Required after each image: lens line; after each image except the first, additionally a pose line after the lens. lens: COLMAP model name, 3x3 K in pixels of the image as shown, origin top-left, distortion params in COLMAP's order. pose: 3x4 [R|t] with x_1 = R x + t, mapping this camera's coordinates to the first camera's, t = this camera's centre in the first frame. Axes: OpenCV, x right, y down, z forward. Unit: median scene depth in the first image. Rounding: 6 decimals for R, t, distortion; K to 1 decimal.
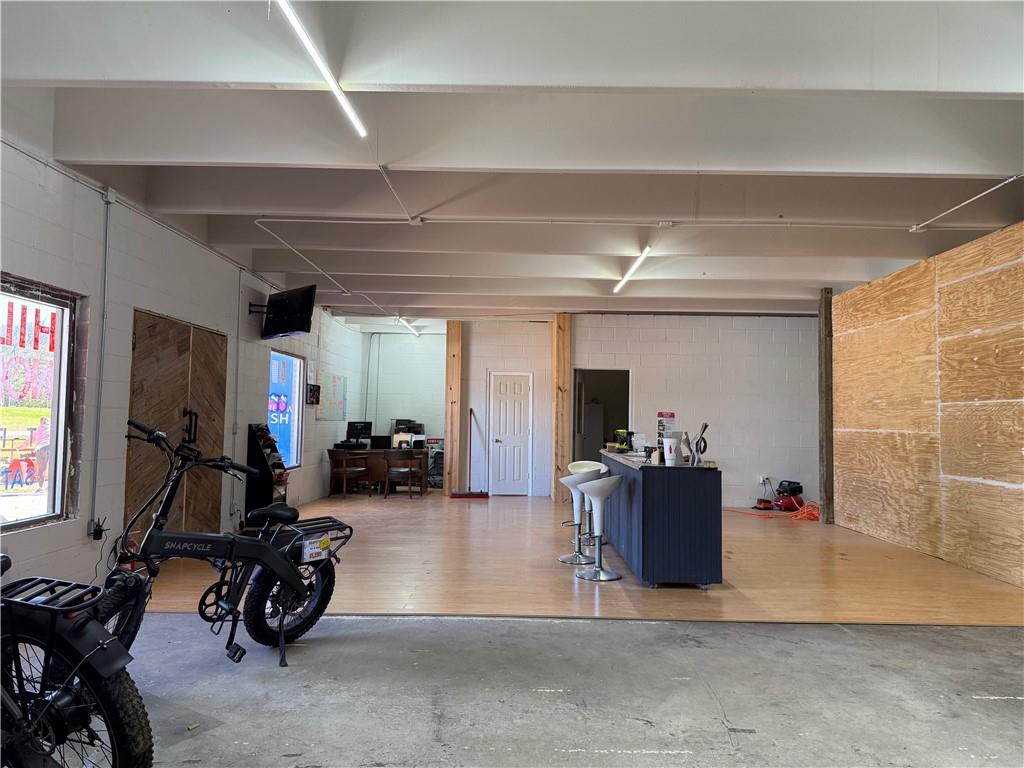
lens RADIAL K [[719.7, 0, 515.7], [0, 719.7, 384.7], [0, 0, 1]] dist [0.036053, -0.040914]
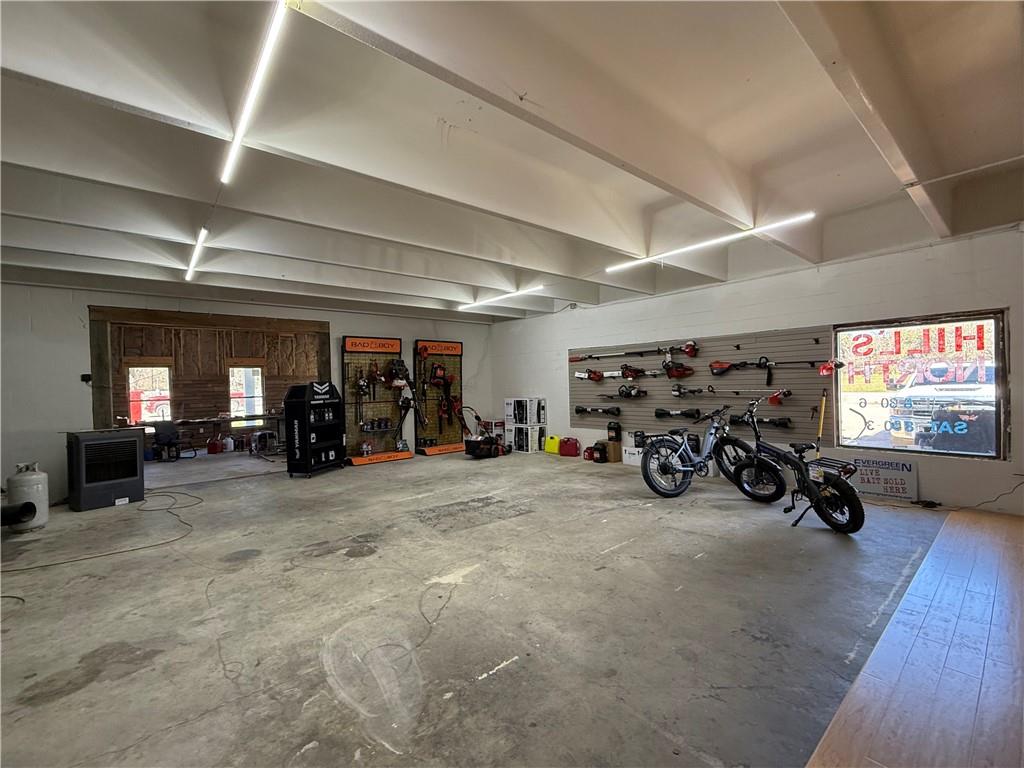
lens RADIAL K [[445.3, 0, 512.0], [0, 445.3, 384.0], [0, 0, 1]] dist [-0.001161, -0.000128]
pose [[-0.760025, 0.003326, -0.649886, 0.974944], [0.045053, 0.997851, -0.047582, 0.035471], [0.648331, -0.065442, -0.758541, 1.388280]]
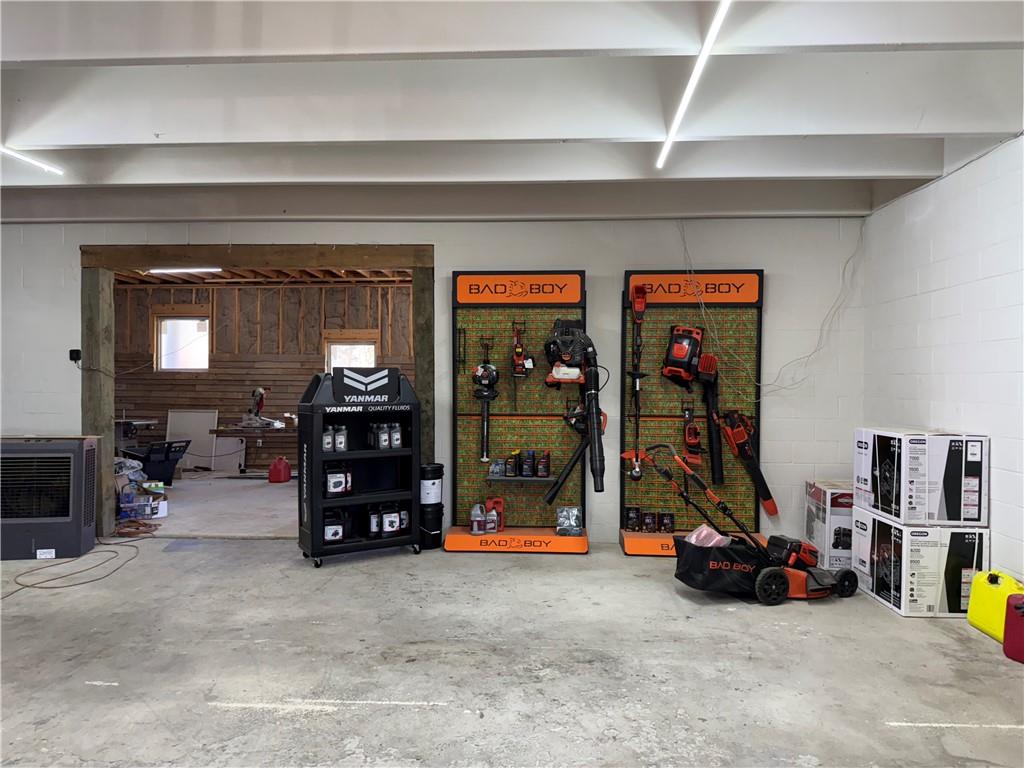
lens RADIAL K [[715.6, 0, 514.7], [0, 715.6, 391.1], [0, 0, 1]] dist [0.054463, -0.072788]
pose [[-0.998341, -0.021078, 0.053585, -0.085581], [-0.022981, 0.999118, -0.035144, -0.010897], [-0.052797, -0.036317, -0.997945, 0.830059]]
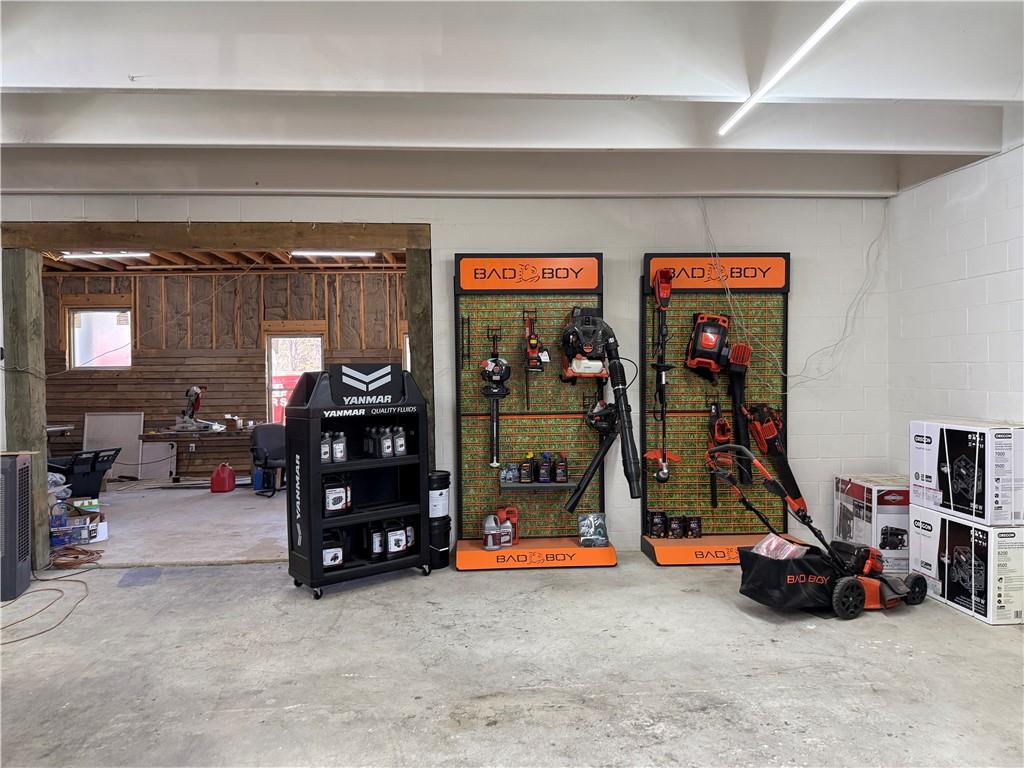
lens RADIAL K [[719.7, 0, 515.7], [0, 719.7, 384.7], [0, 0, 1]] dist [0.036053, -0.040914]
pose [[-0.997809, -0.002744, -0.066103, 0.130569], [-0.000596, 0.999471, -0.032504, -0.026587], [0.066157, -0.032393, -0.997283, 0.661745]]
